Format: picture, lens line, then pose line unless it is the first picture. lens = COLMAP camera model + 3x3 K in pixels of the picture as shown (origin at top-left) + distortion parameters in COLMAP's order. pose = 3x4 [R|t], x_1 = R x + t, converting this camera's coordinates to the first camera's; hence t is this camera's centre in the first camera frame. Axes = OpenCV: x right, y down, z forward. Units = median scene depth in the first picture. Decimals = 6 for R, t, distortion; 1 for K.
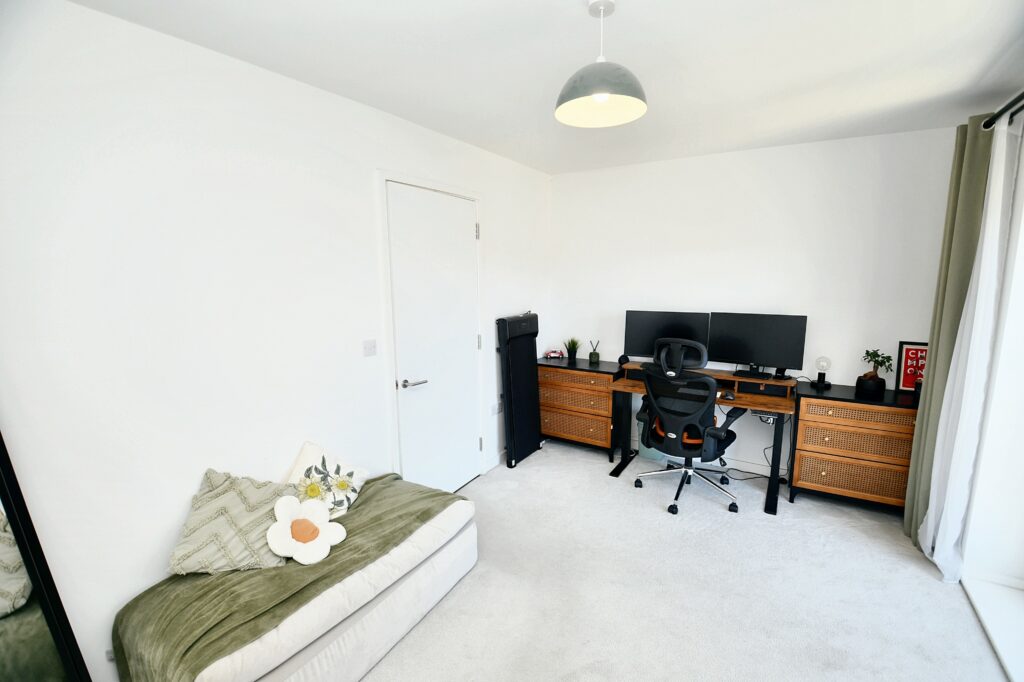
lens RADIAL K [[459.6, 0, 514.4], [0, 459.6, 346.7], [0, 0, 1]] dist [0.010101, -0.023384]
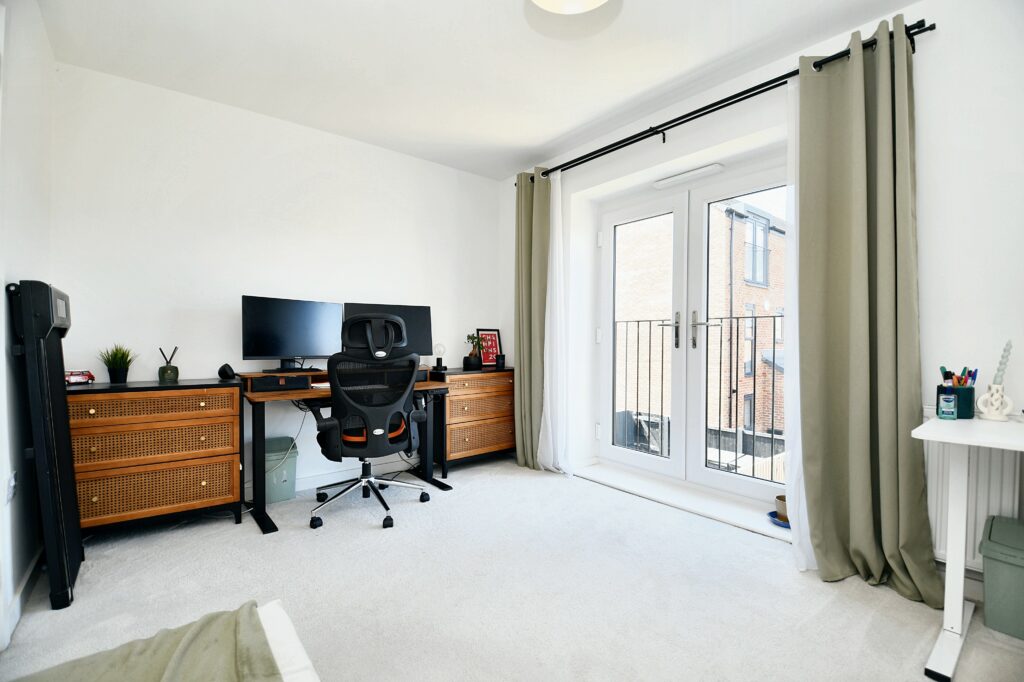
lens RADIAL K [[459.6, 0, 514.4], [0, 459.6, 346.7], [0, 0, 1]] dist [0.010101, -0.023384]
pose [[0.308805, 0.002641, 0.951122, -0.350332], [0.152463, 0.986927, -0.052241, 0.114635], [-0.938826, 0.161143, 0.304365, 0.462072]]
